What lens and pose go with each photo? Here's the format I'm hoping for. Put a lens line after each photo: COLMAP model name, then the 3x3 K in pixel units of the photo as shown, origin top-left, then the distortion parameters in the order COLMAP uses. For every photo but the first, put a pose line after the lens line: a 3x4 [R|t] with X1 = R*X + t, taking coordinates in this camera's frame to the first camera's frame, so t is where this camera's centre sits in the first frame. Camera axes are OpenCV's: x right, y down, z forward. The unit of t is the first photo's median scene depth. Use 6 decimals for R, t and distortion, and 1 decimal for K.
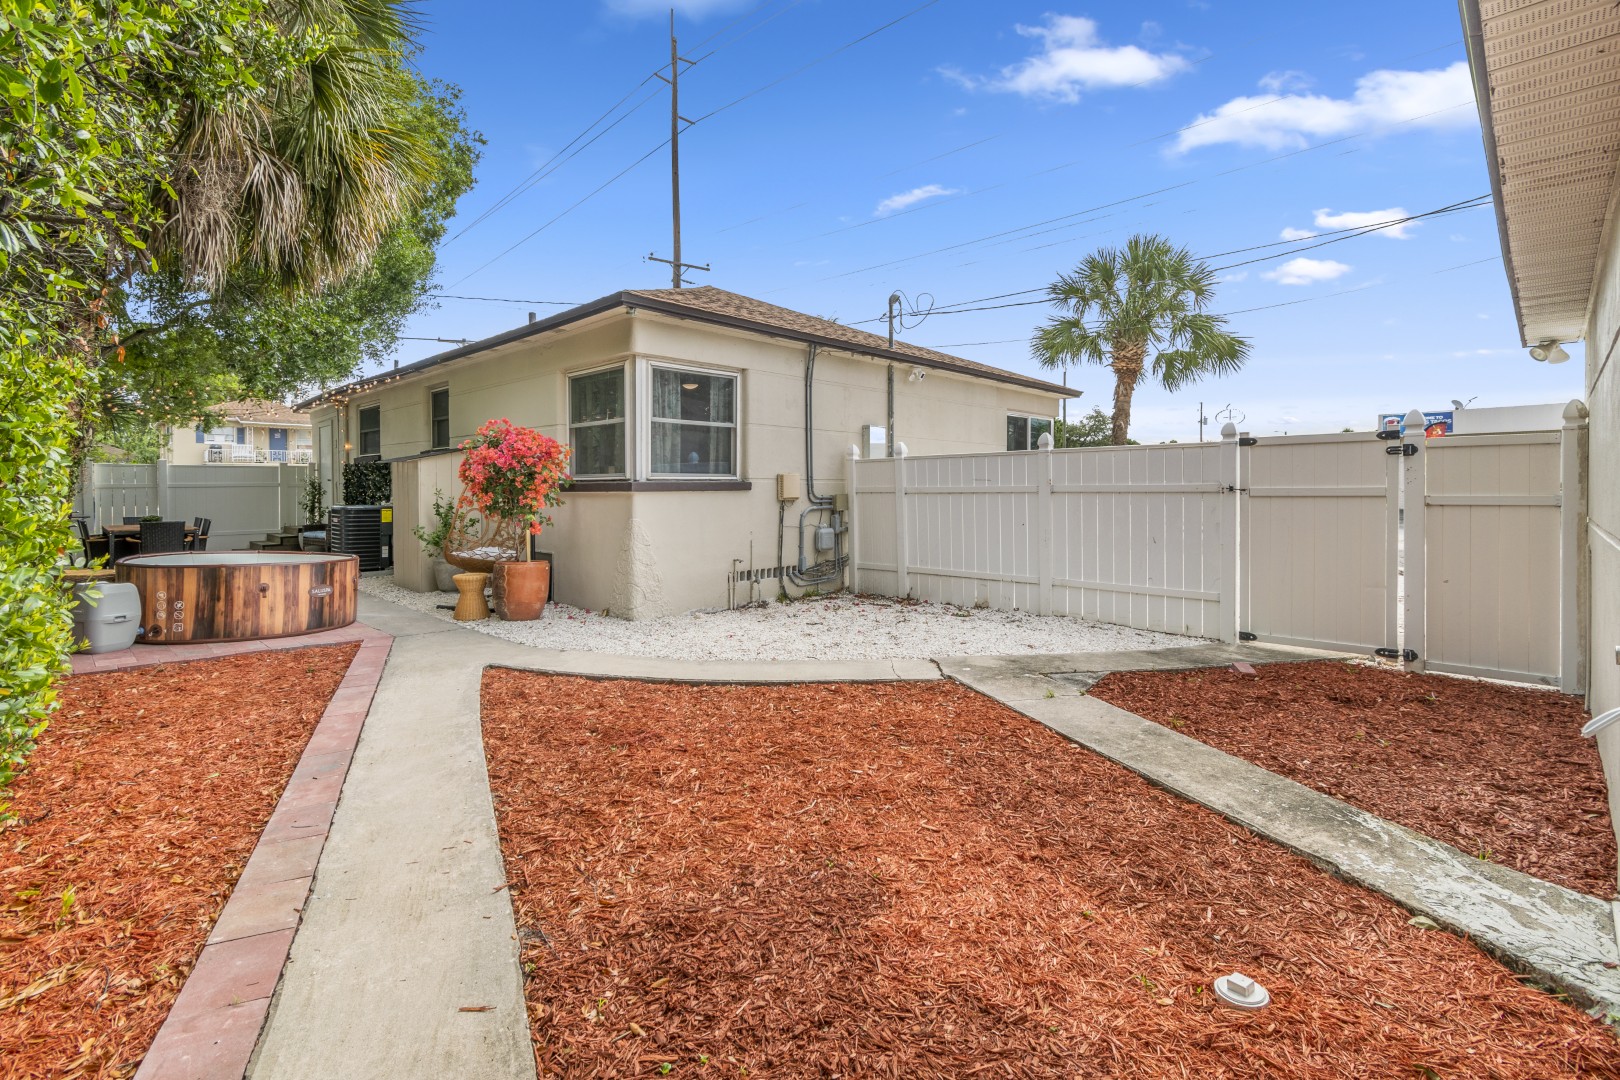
lens RADIAL K [[726.3, 0, 812.3], [0, 726.3, 496.0], [0, 0, 1]] dist [0.000499, 0.000014]
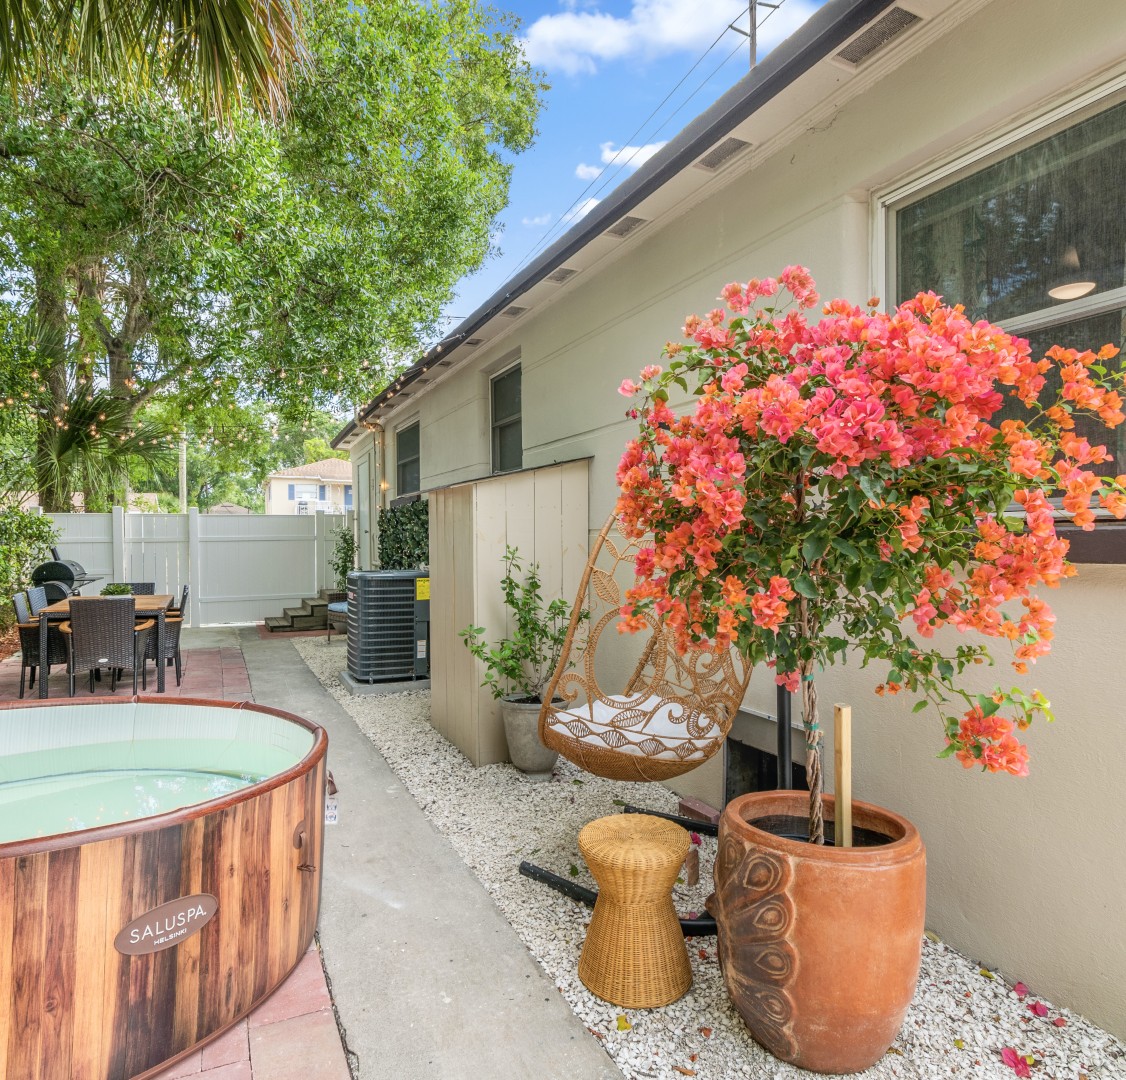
lens RADIAL K [[820.5, 0, 563.0], [0, 820.5, 540.0], [0, 0, 1]] dist [-0.002131, -0.000576]
pose [[0.928543, -0.000818, -0.371223, -0.273537], [-0.003600, 0.999931, -0.011208, -0.007797], [0.371207, 0.011744, 0.928476, 0.496441]]
